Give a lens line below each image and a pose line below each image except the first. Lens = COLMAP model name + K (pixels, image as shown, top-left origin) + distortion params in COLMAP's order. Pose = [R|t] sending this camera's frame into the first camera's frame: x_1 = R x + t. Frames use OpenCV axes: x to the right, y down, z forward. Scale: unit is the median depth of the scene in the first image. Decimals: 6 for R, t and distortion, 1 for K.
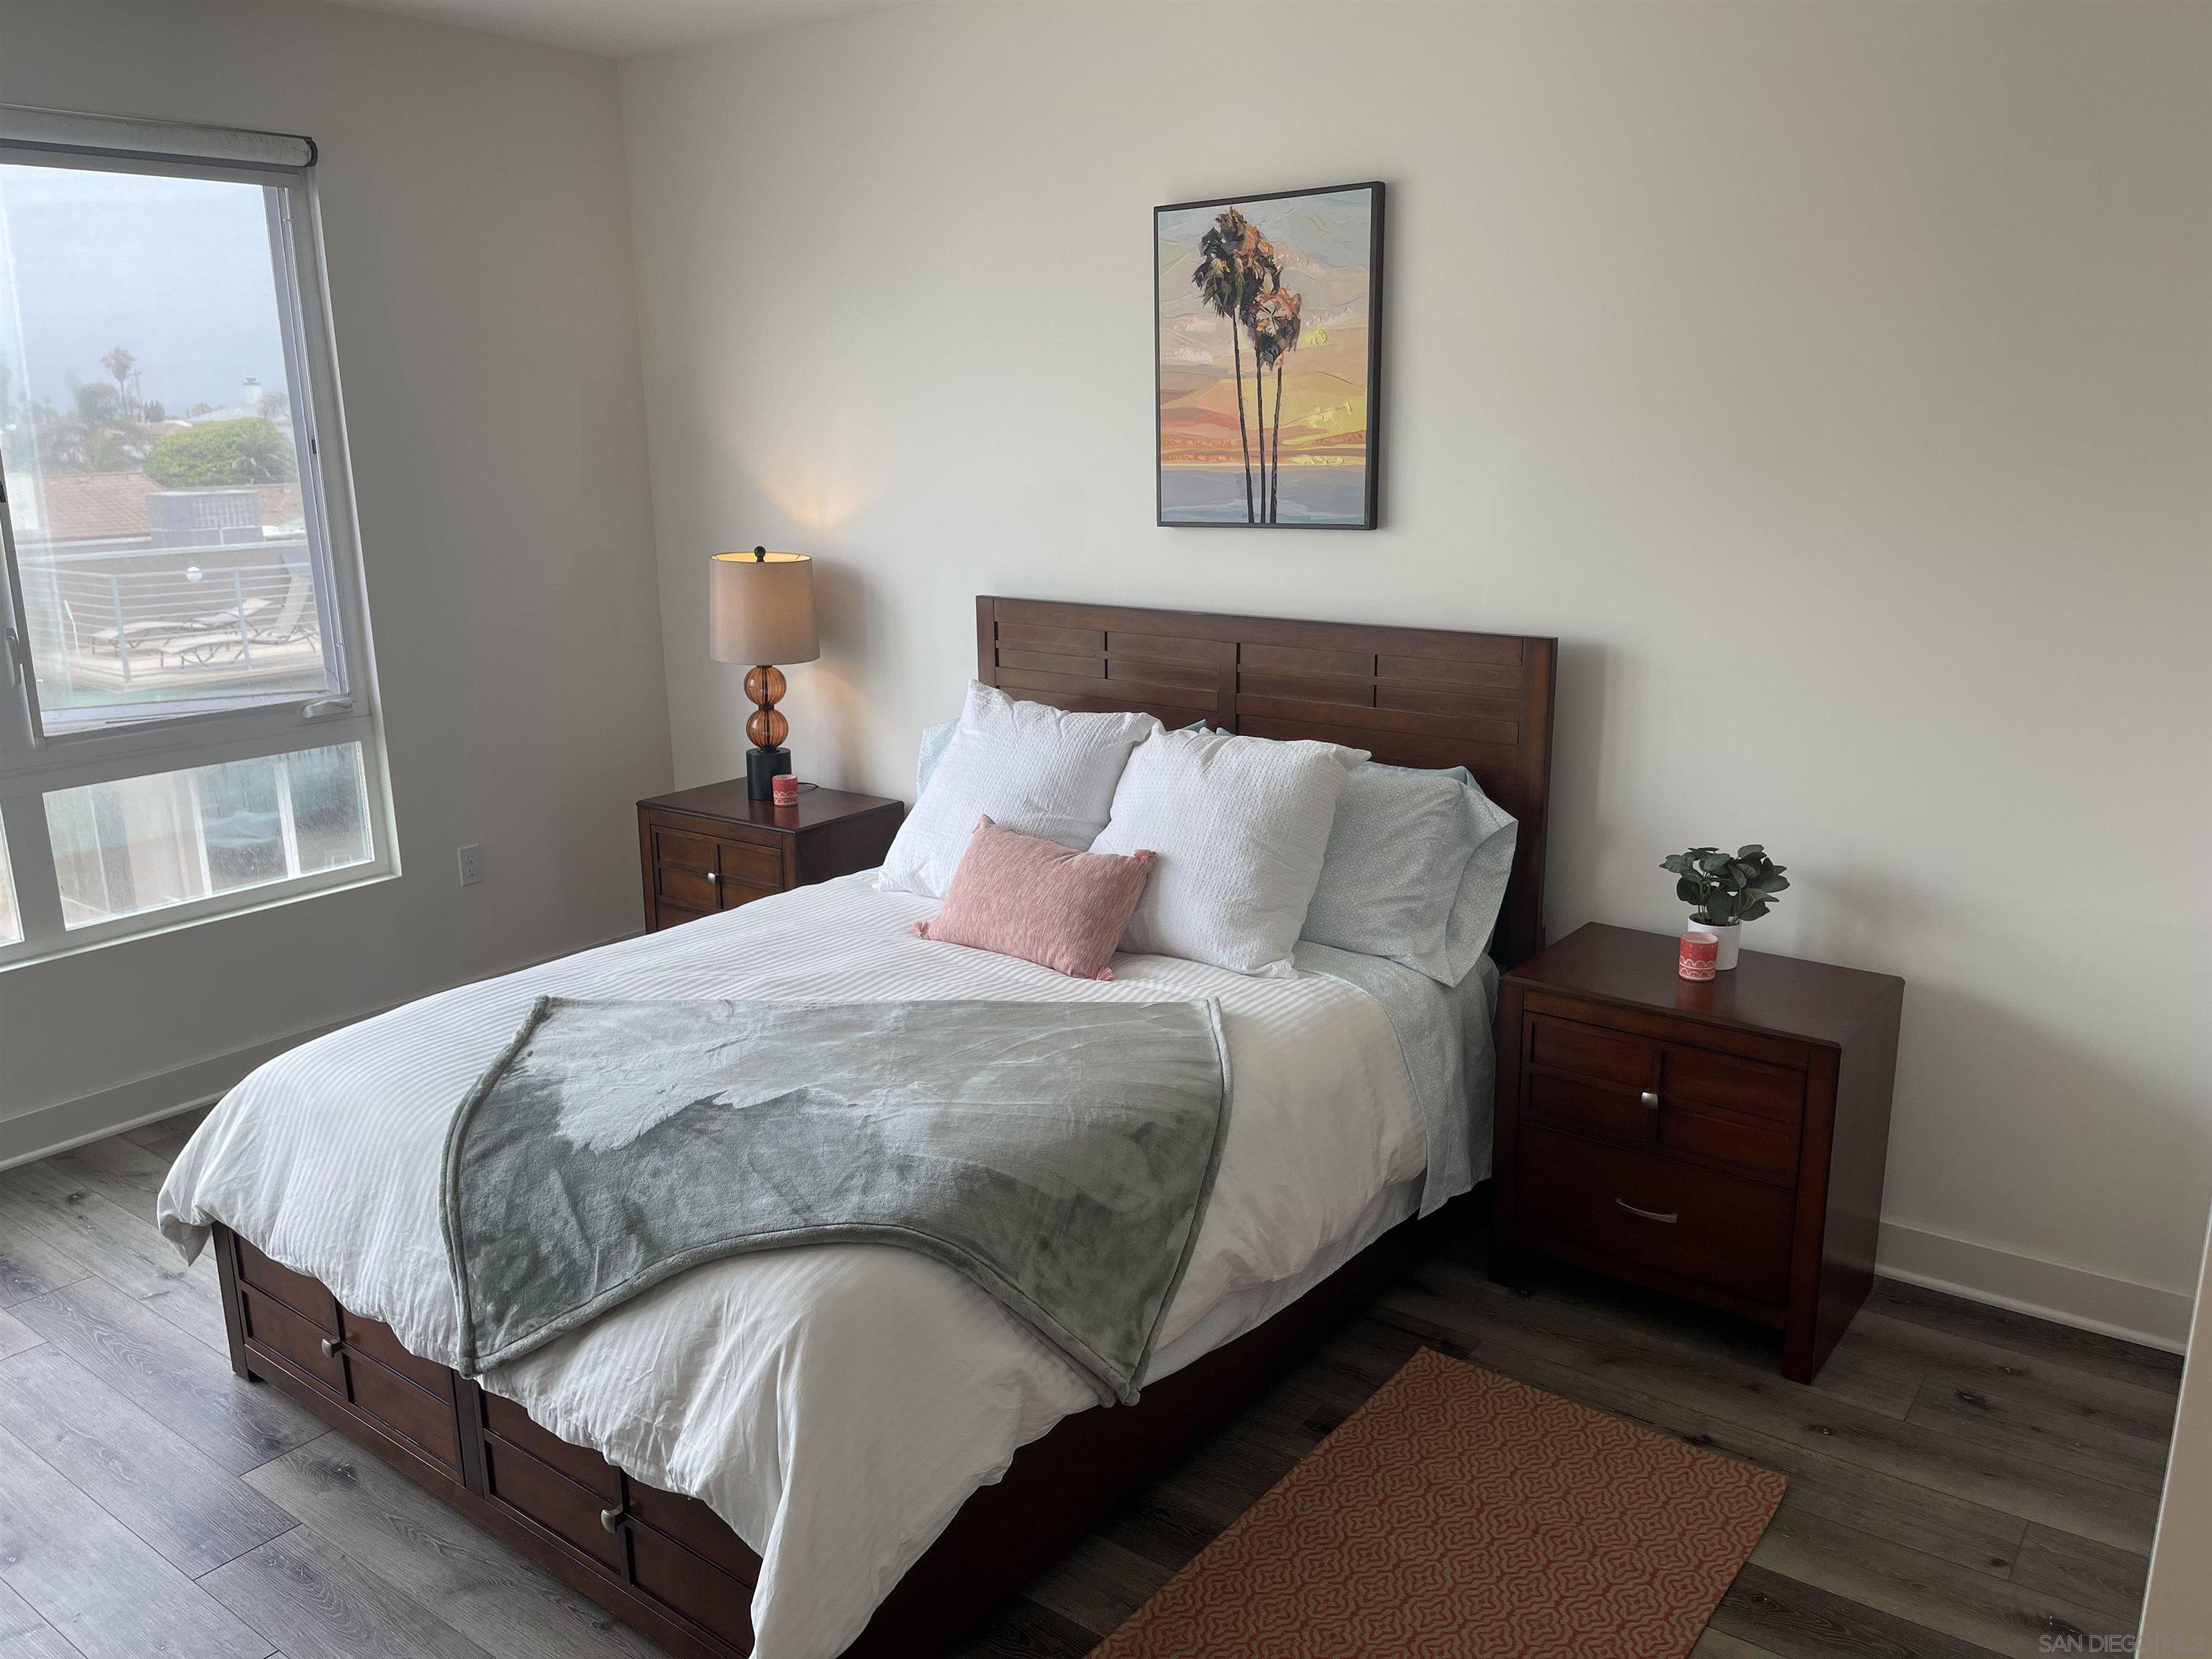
lens RADIAL K [[1667.6, 0, 1107.8], [0, 1667.6, 828.0], [0, 0, 1]] dist [0.063070, -0.075723]
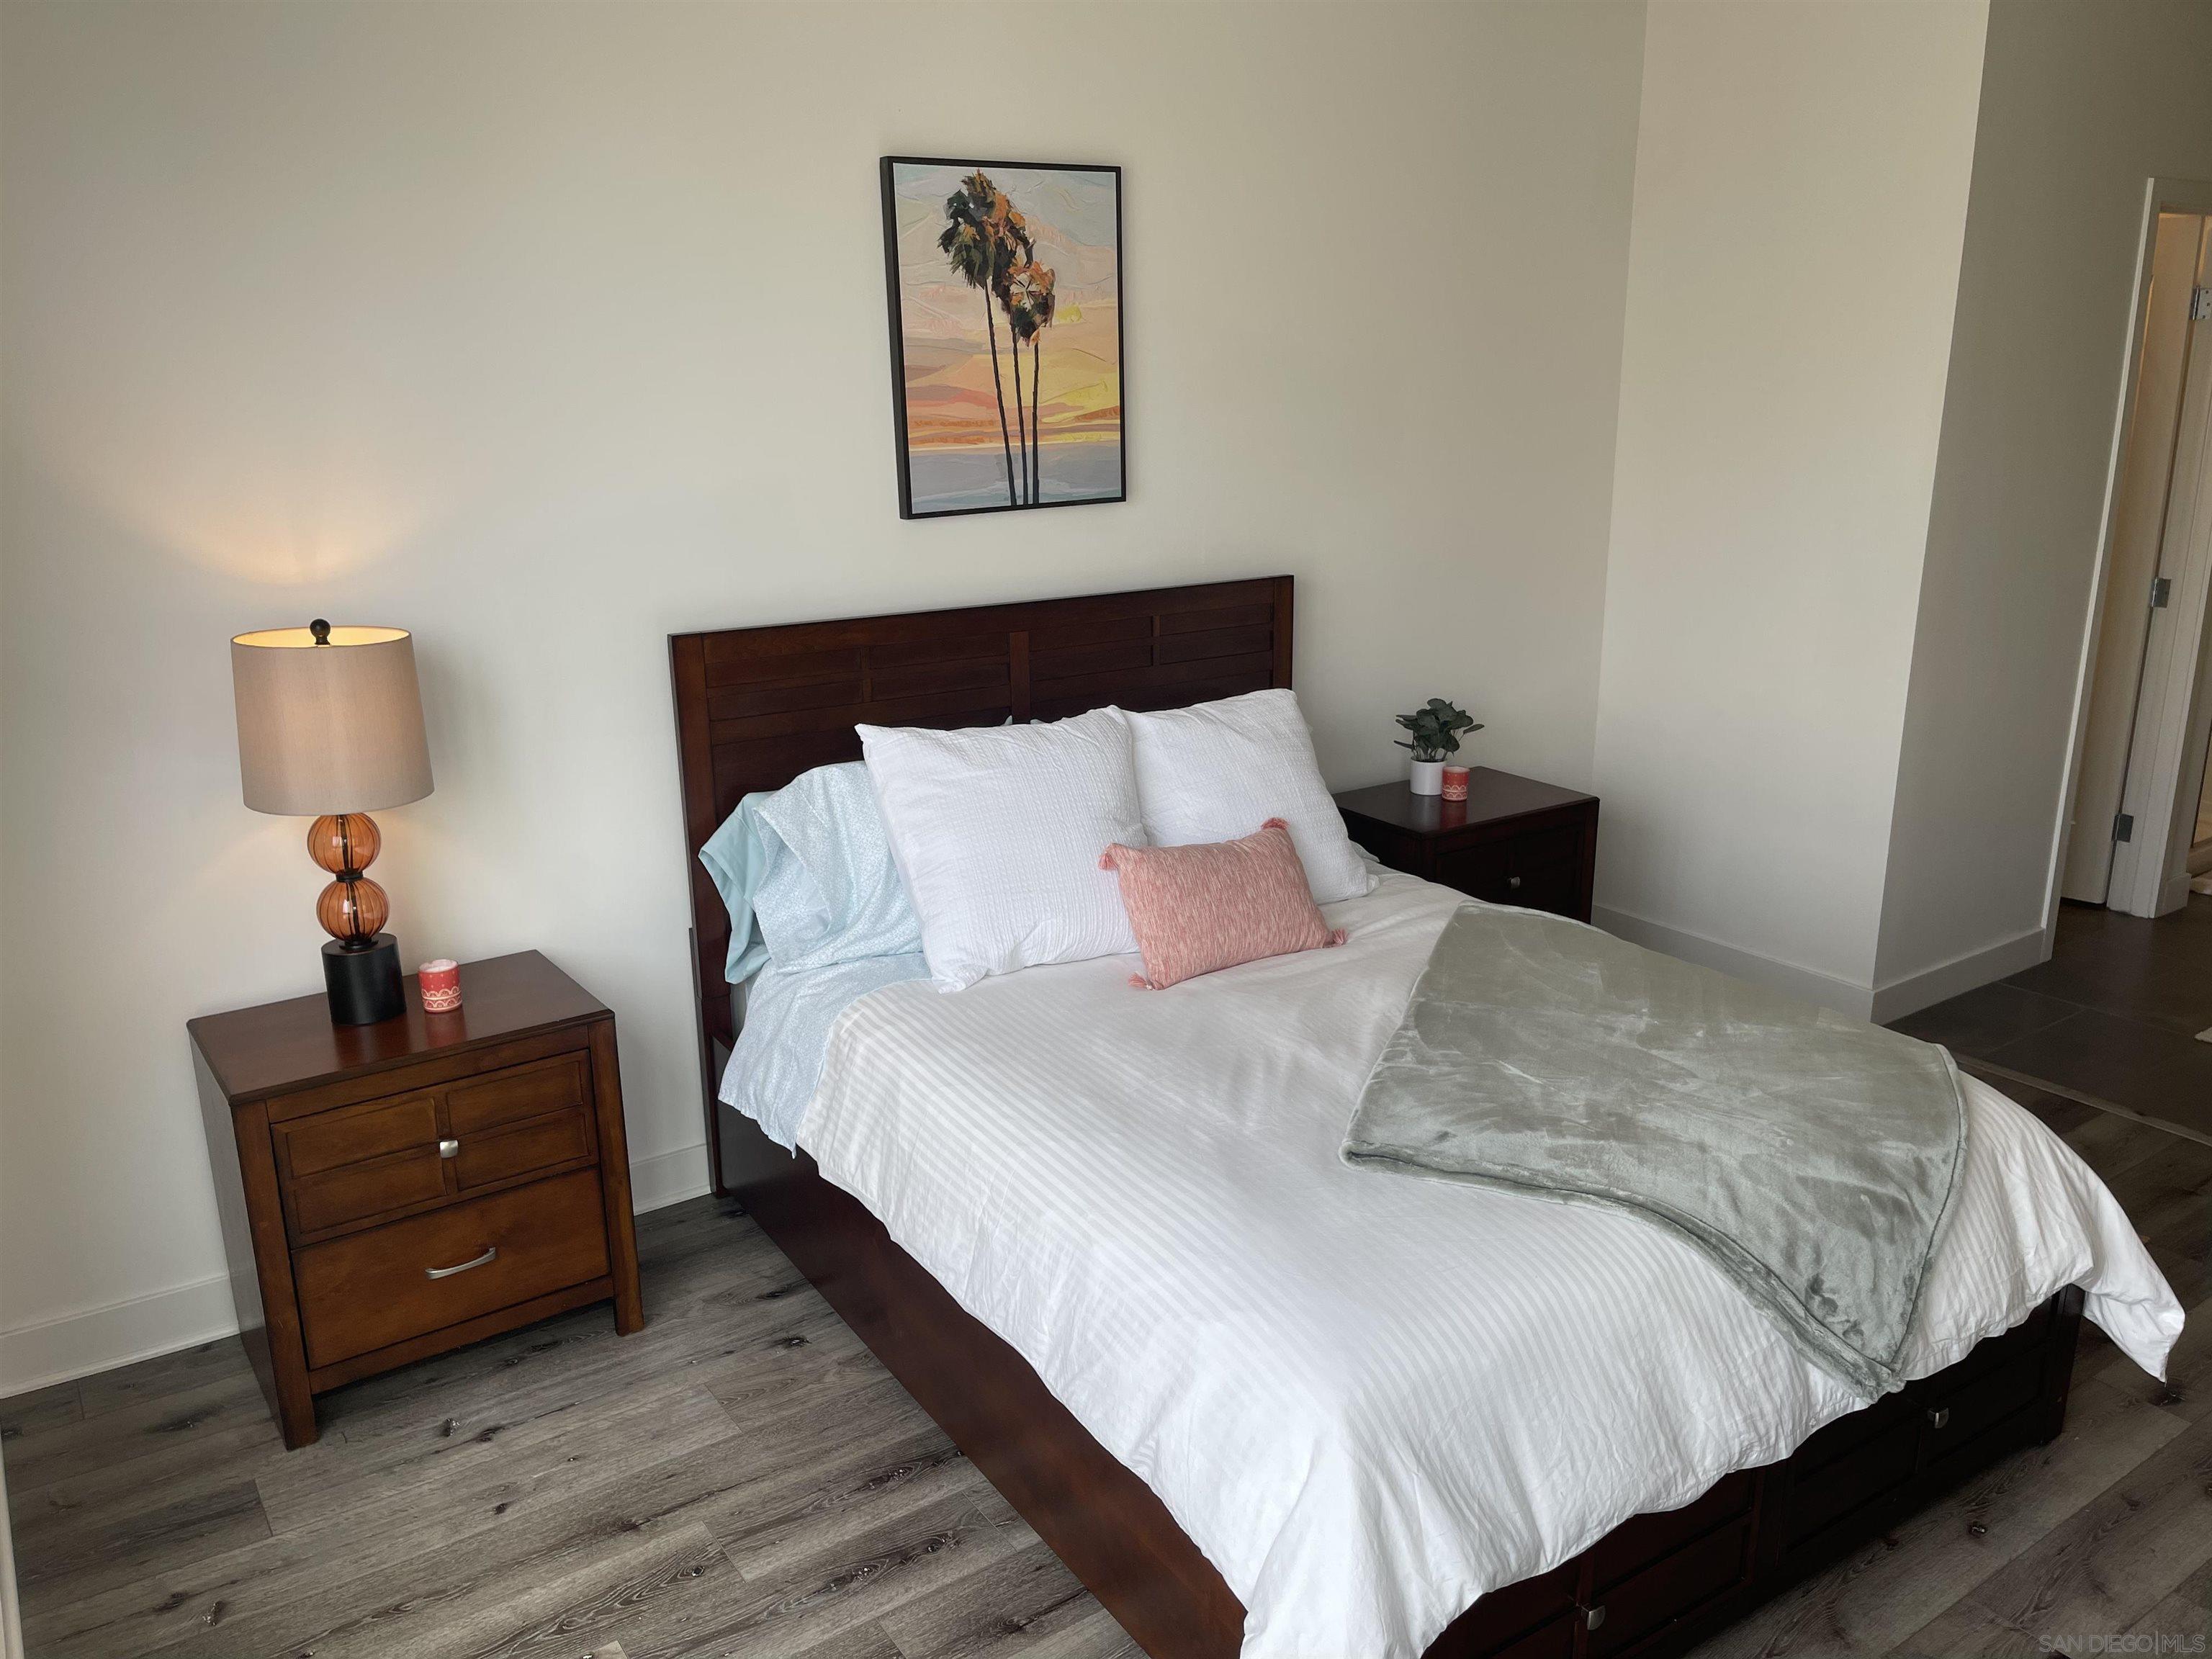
lens RADIAL K [[1667.6, 0, 1107.3], [0, 1667.6, 832.4], [0, 0, 1]] dist [0.063070, -0.075723]
pose [[0.334337, -0.249556, 0.908813, -0.835406], [0.238485, 0.955323, 0.174593, -0.161066], [-0.911781, 0.158365, 0.378915, 0.628821]]
